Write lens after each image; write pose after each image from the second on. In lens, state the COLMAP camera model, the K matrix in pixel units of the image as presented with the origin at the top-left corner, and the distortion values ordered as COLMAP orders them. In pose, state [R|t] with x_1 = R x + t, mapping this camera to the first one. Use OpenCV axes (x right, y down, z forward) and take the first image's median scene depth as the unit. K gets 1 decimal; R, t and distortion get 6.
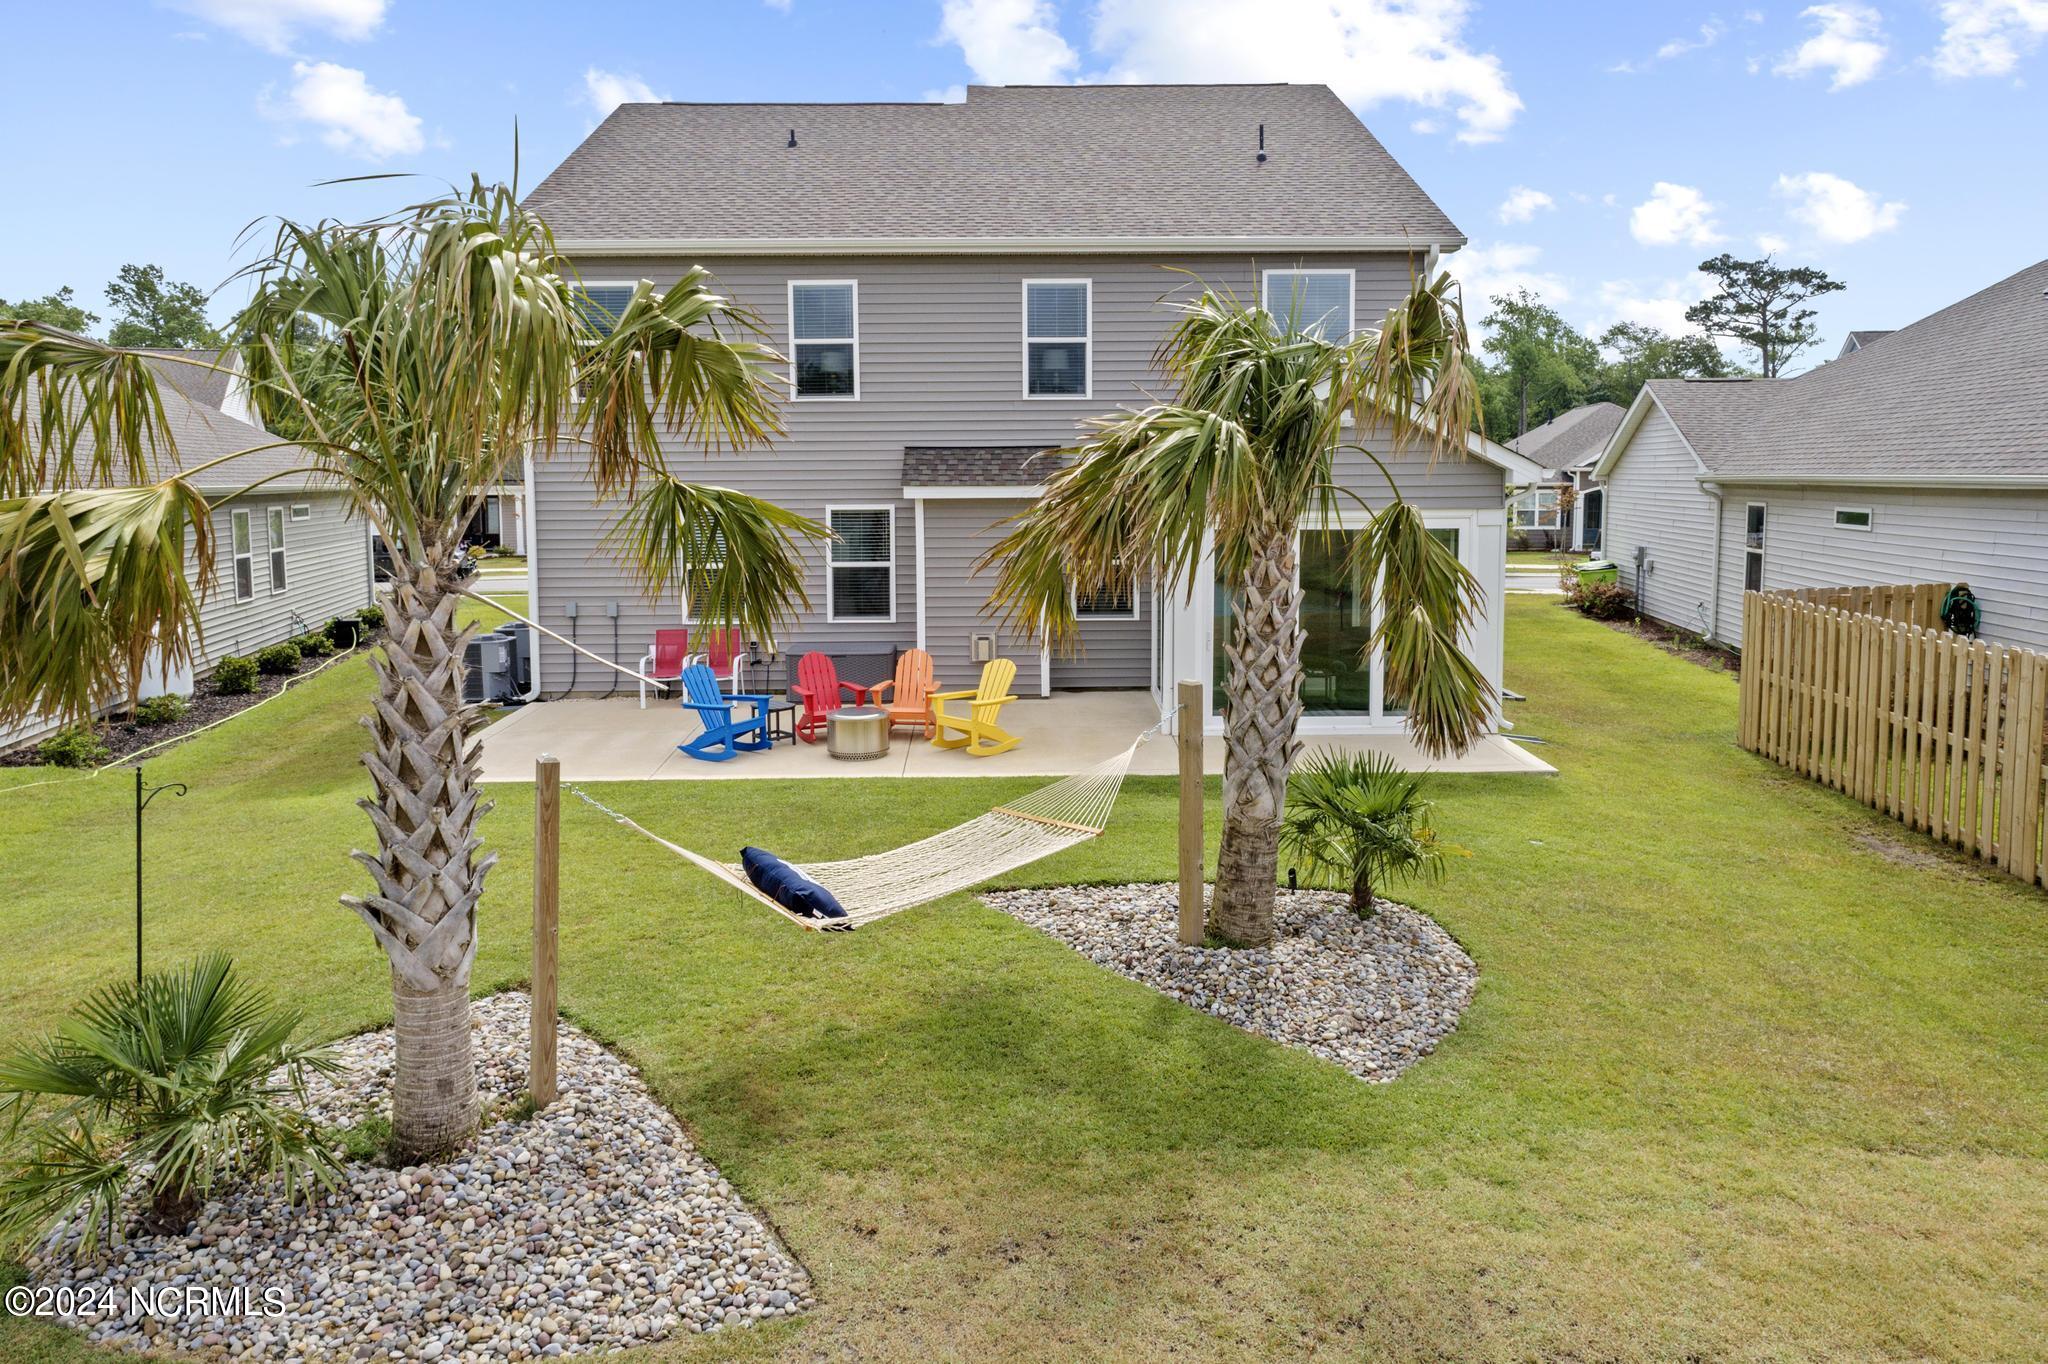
lens RADIAL K [[1344.0, 0, 1027.7], [0, 1344.0, 676.9], [0, 0, 1]] dist [-0.001170, 0.006865]
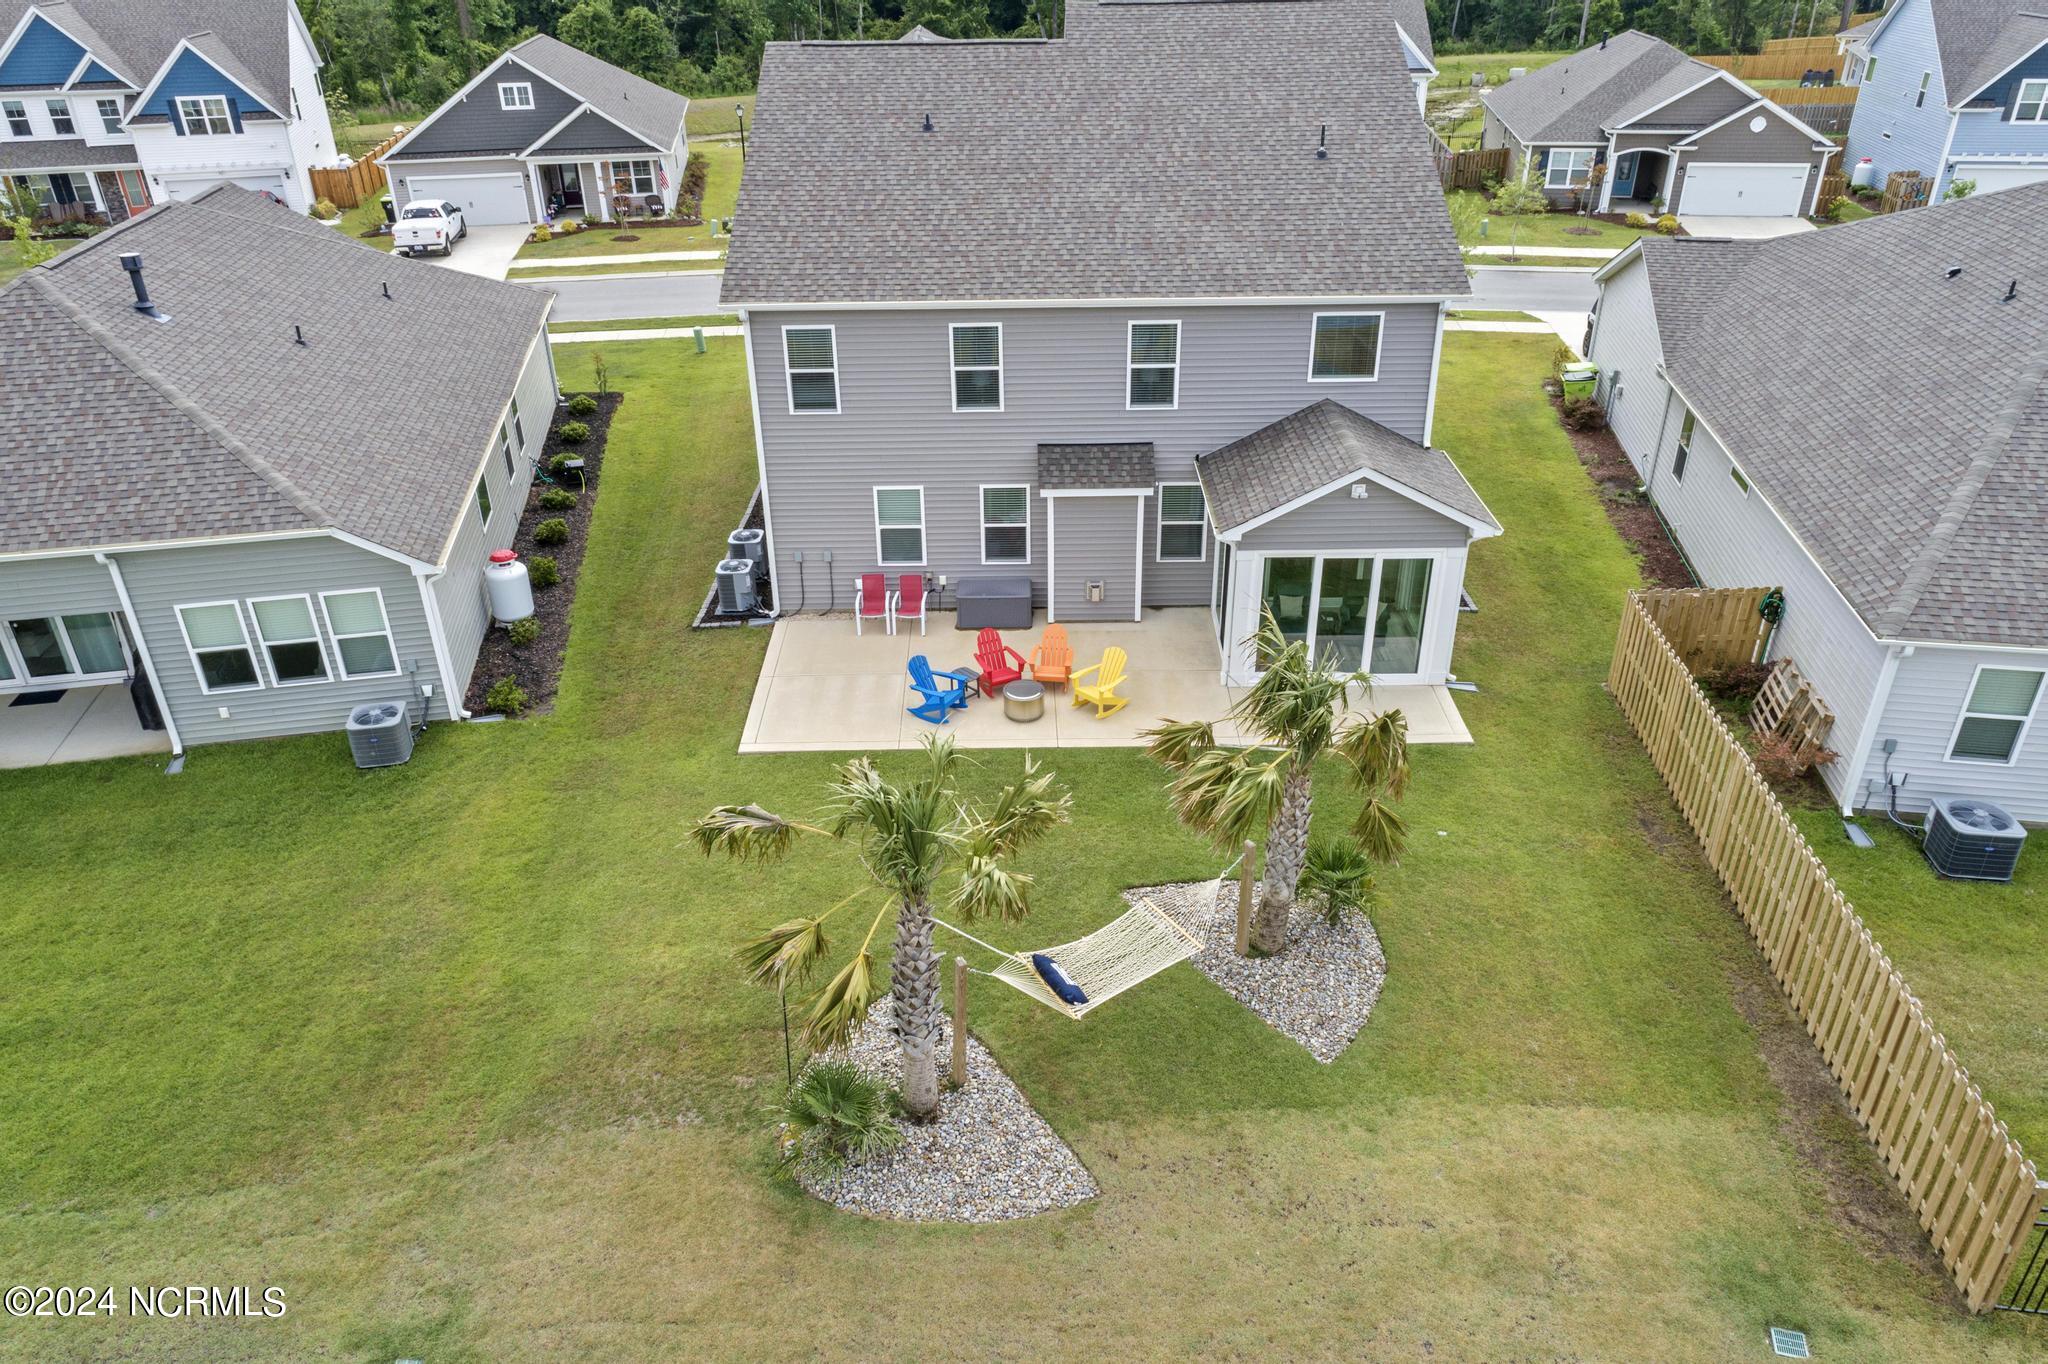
lens RADIAL K [[1344.0, 0, 1019.8], [0, 1344.0, 685.4], [0, 0, 1]] dist [-0.001170, 0.006865]
pose [[0.999862, -0.002679, -0.016389, -0.172132], [0.009056, 0.915191, 0.402918, -0.968734], [0.013920, -0.403011, 0.915089, -0.653999]]
